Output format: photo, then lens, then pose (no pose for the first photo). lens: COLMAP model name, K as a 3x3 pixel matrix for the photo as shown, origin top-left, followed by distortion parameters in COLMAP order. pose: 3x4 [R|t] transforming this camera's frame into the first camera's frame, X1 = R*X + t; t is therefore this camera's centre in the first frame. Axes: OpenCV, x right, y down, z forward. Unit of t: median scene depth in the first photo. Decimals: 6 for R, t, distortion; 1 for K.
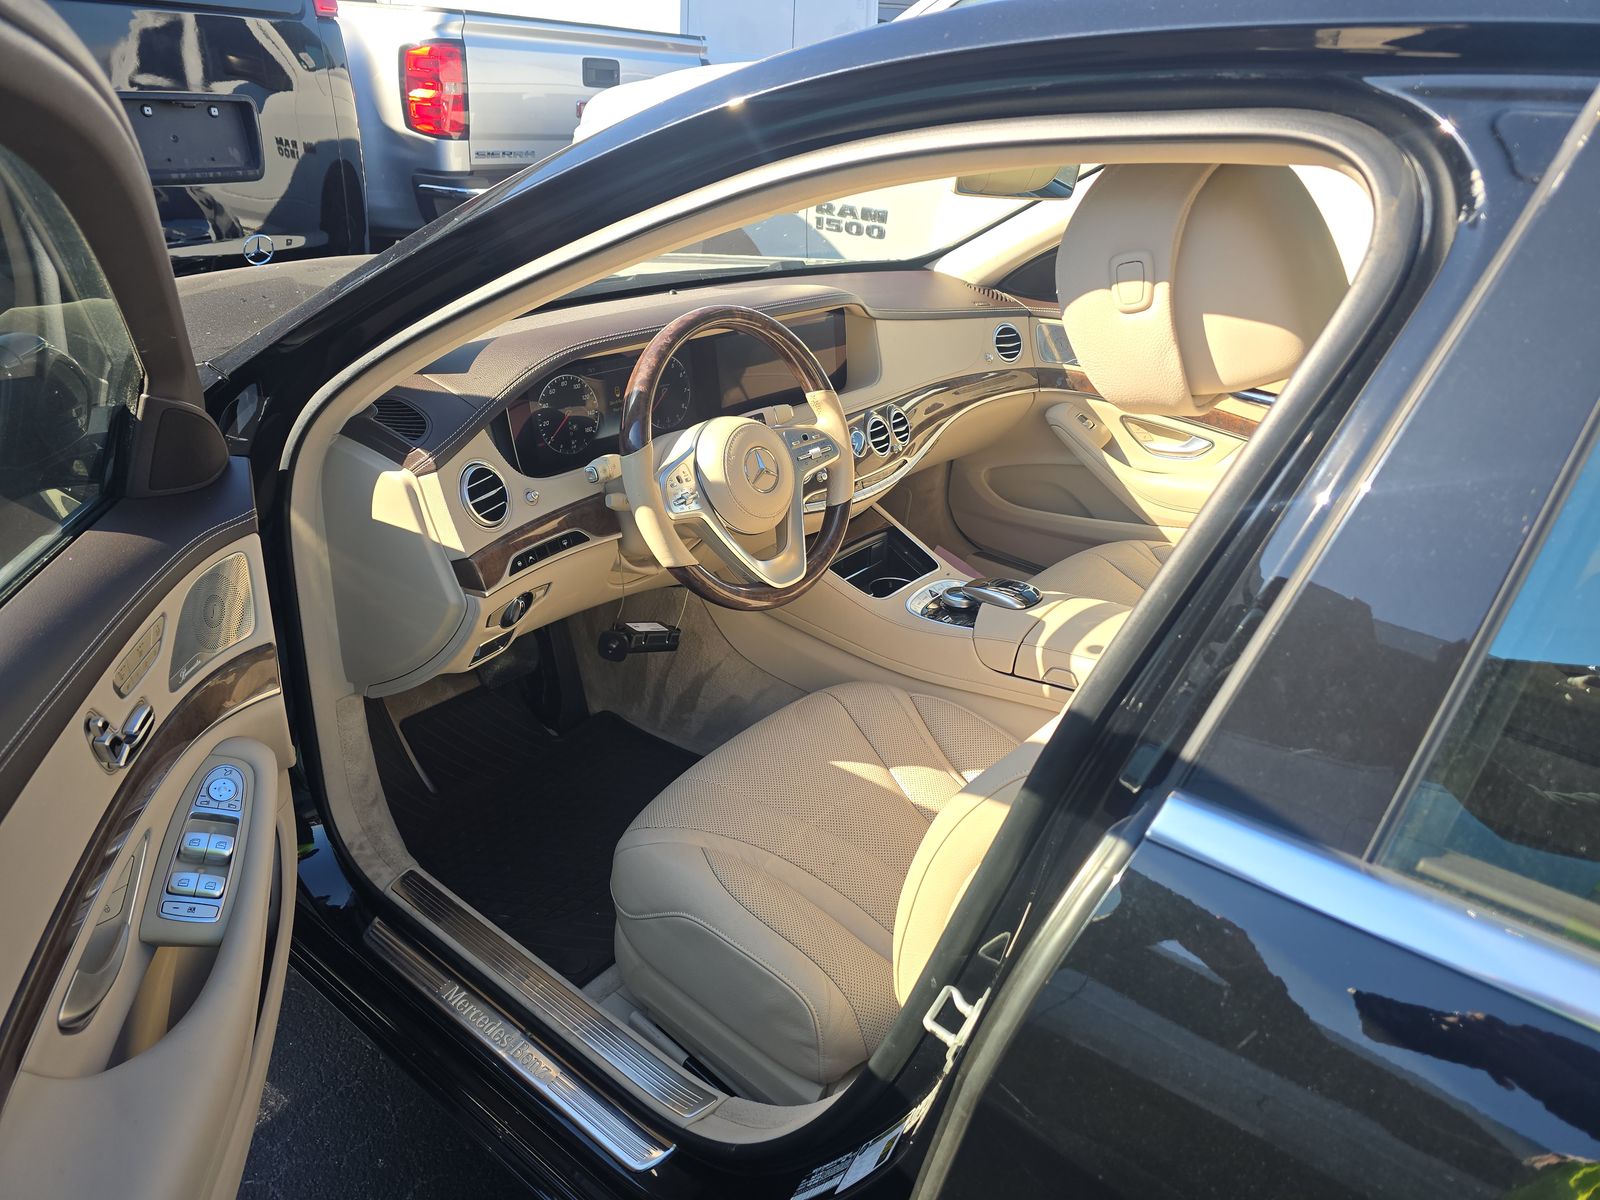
lens RADIAL K [[1078.9, 0, 797.7], [0, 1078.9, 599.1], [0, 0, 1]] dist [0.038320, -0.031278]
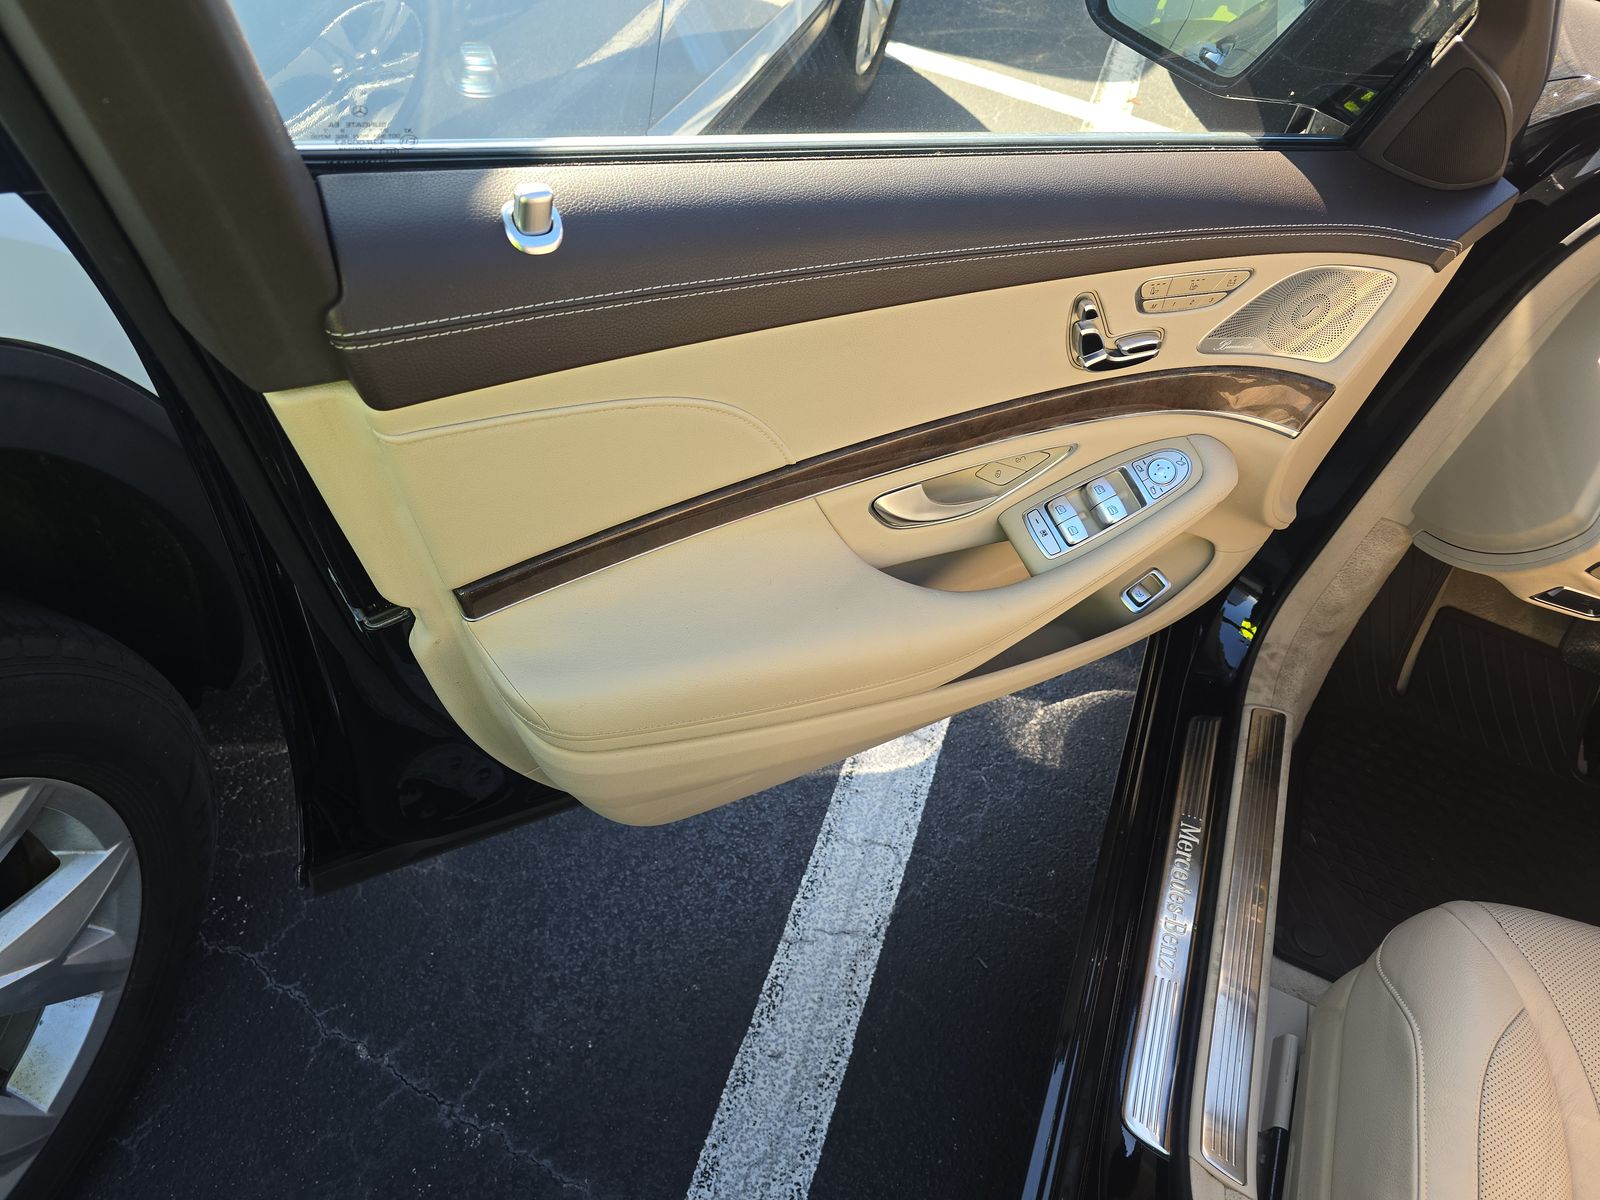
lens RADIAL K [[1078.9, 0, 802.9], [0, 1078.9, 601.7], [0, 0, 1]] dist [0.038320, -0.031278]
pose [[0.286235, 0.696423, -0.658077, 0.070843], [-0.559048, 0.679176, 0.475590, -0.018369], [0.778161, 0.231766, 0.583737, 0.256257]]
